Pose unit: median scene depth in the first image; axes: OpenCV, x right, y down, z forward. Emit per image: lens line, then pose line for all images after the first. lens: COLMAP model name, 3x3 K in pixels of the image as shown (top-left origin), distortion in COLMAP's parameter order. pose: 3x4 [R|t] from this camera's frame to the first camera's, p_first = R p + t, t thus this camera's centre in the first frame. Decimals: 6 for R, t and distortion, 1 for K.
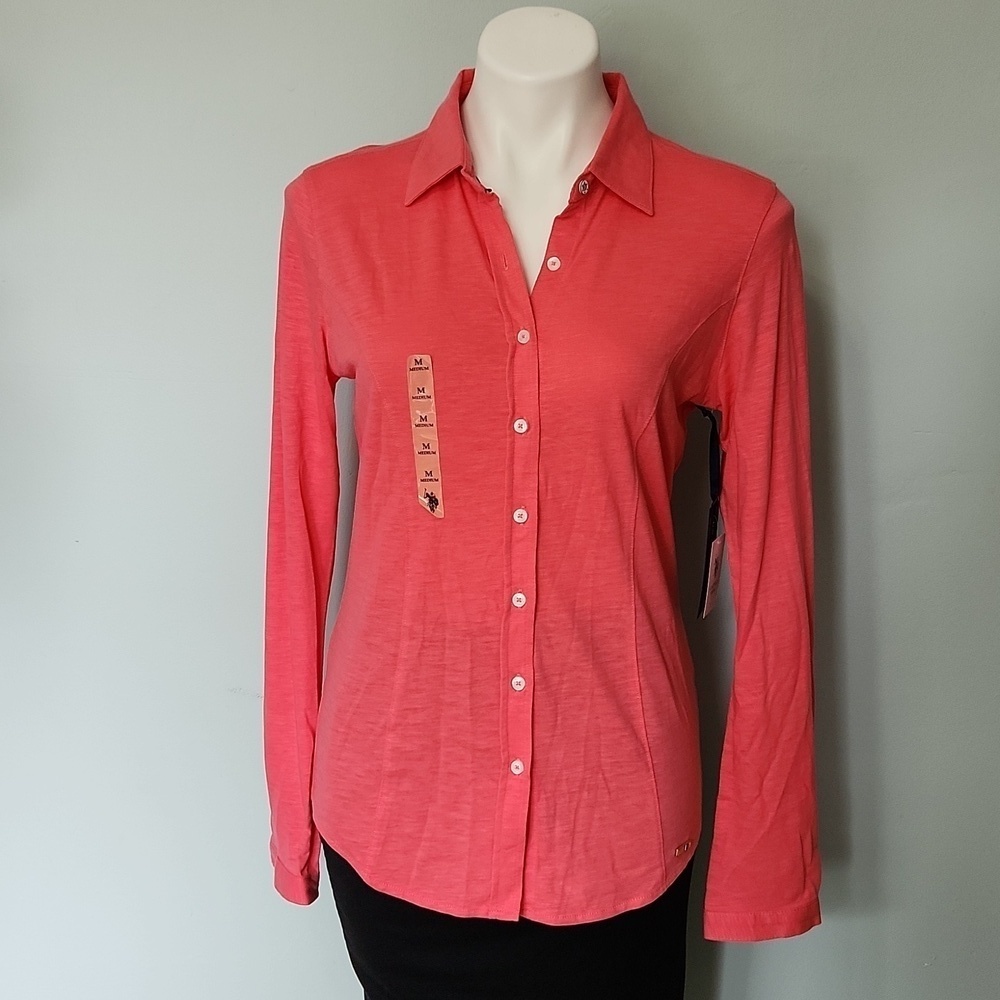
lens RADIAL K [[1403.1, 0, 493.3], [0, 1403.1, 512.1], [0, 0, 1]] dist [0.075480, -0.127889]
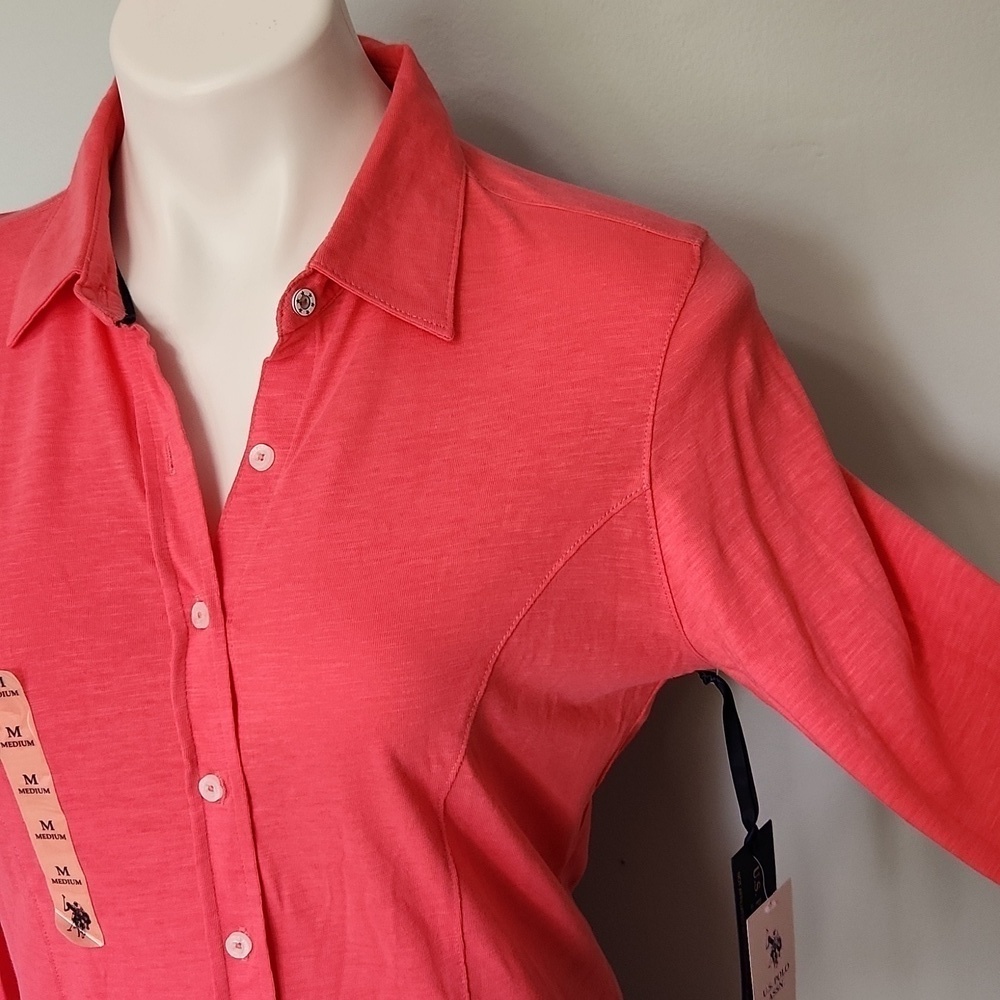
lens RADIAL K [[1403.1, 0, 493.3], [0, 1403.1, 512.1], [0, 0, 1]] dist [0.075480, -0.127889]
pose [[0.989567, -0.063041, -0.129547, 0.185300], [0.073809, 0.994052, 0.080075, -0.186305], [0.123728, -0.088802, 0.988335, 0.494609]]
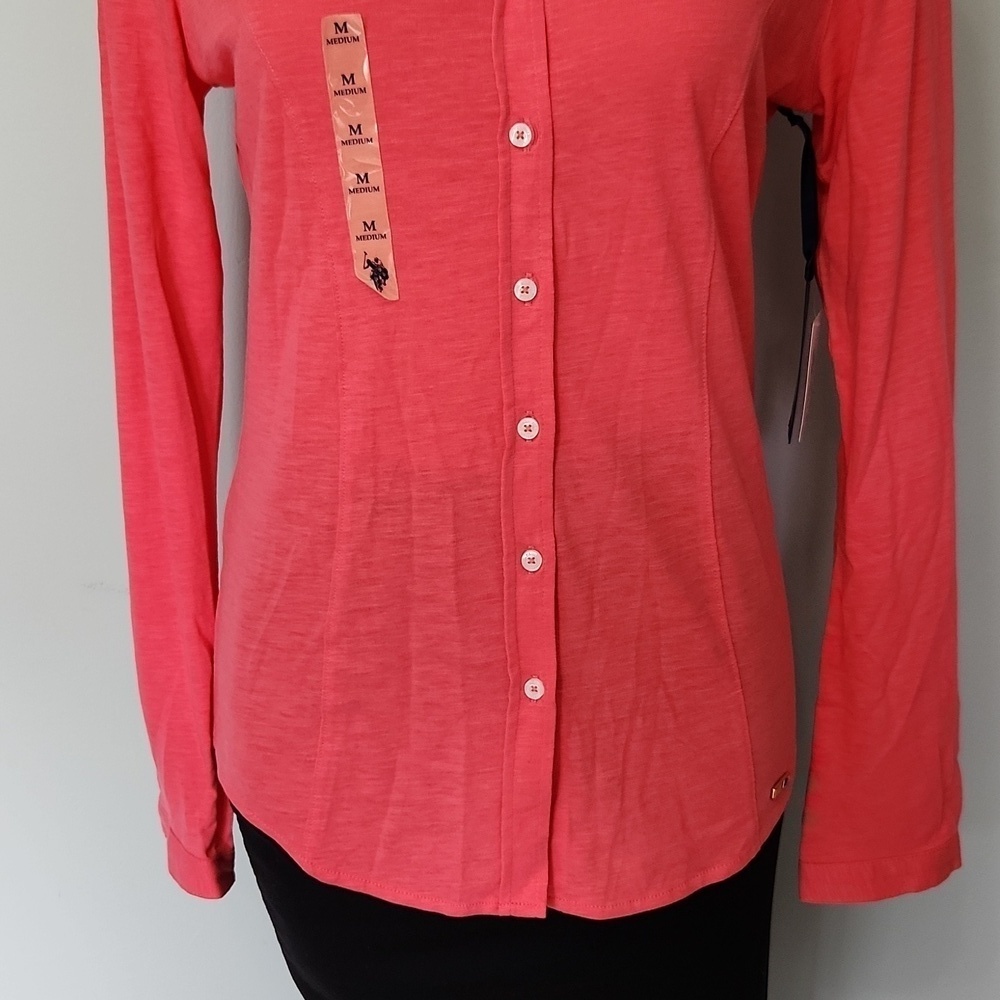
lens RADIAL K [[1399.9, 0, 501.3], [0, 1399.9, 479.9], [0, 0, 1]] dist [0.080653, -0.121882]
pose [[0.995560, -0.059840, 0.072657, -0.038988], [0.052948, 0.994226, 0.093331, 0.026550], [-0.077823, -0.089070, 0.992980, 0.379798]]
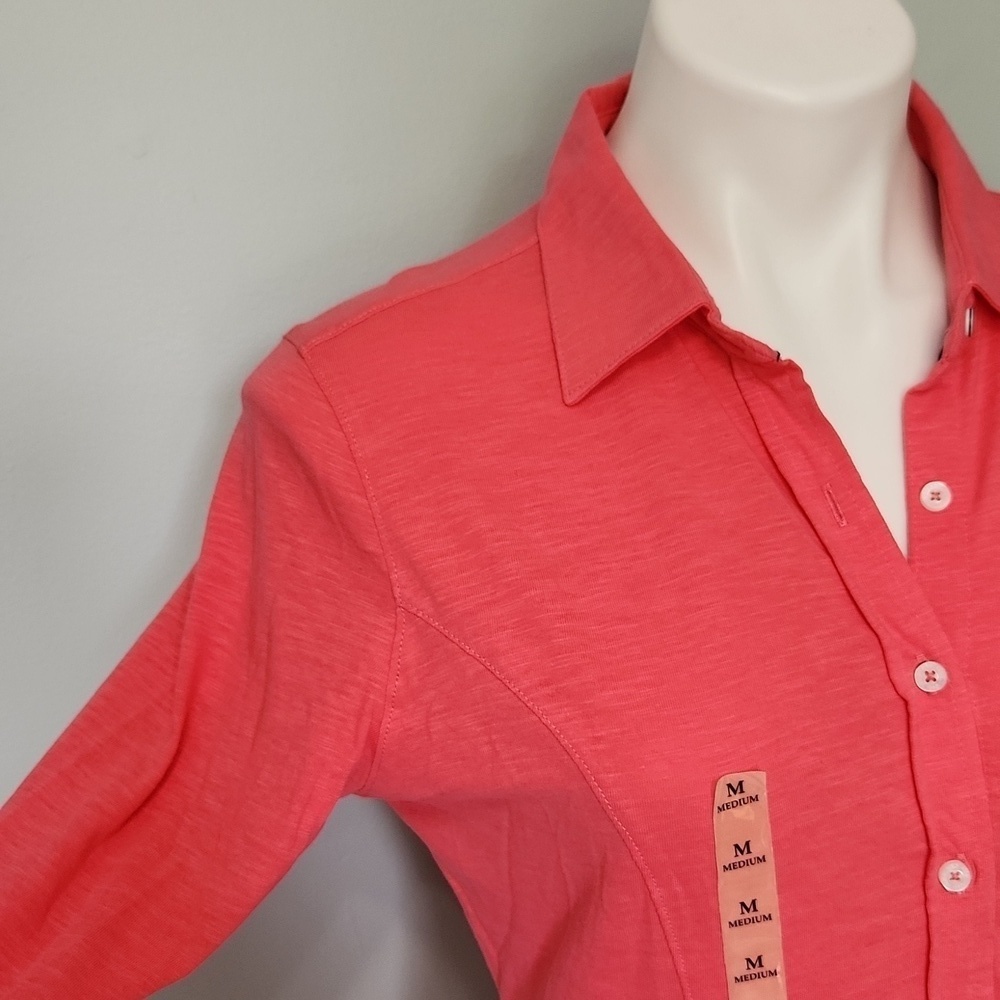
lens RADIAL K [[1403.1, 0, 493.3], [0, 1403.1, 512.1], [0, 0, 1]] dist [0.075480, -0.127889]
pose [[0.953647, -0.158186, 0.255997, -0.206478], [0.158694, 0.987149, 0.018810, -0.197590], [-0.255682, 0.022687, 0.966495, 0.578758]]
